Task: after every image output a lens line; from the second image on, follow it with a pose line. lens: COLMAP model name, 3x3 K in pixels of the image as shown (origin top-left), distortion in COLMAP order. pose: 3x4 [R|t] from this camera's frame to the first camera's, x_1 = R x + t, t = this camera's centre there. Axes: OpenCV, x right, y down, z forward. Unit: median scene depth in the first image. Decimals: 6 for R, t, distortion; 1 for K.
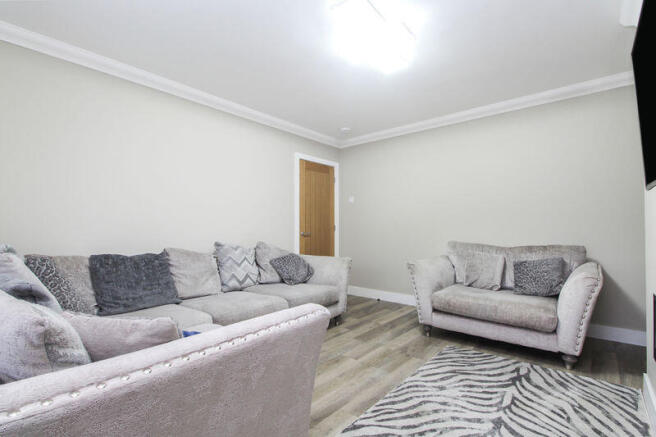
lens RADIAL K [[311.7, 0, 328.2], [0, 311.7, 221.4], [0, 0, 1]] dist [-0.013511, -0.001253]
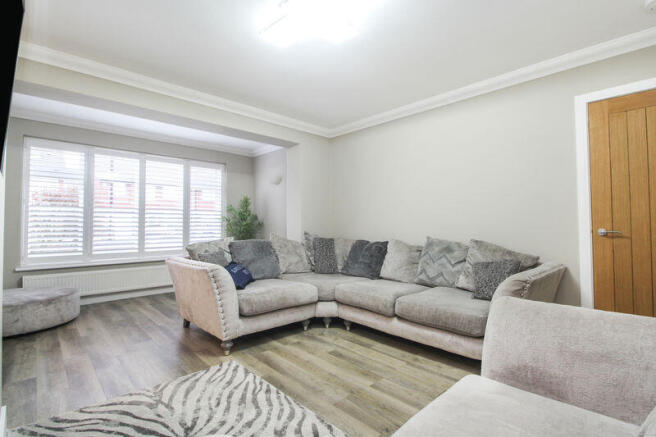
lens RADIAL K [[311.7, 0, 328.1], [0, 311.7, 217.4], [0, 0, 1]] dist [-0.013511, -0.001253]
pose [[-0.112036, -0.021965, -0.993461, 1.054100], [0.026277, 0.999341, -0.025058, 0.026773], [0.993357, -0.028913, -0.111385, 1.144306]]
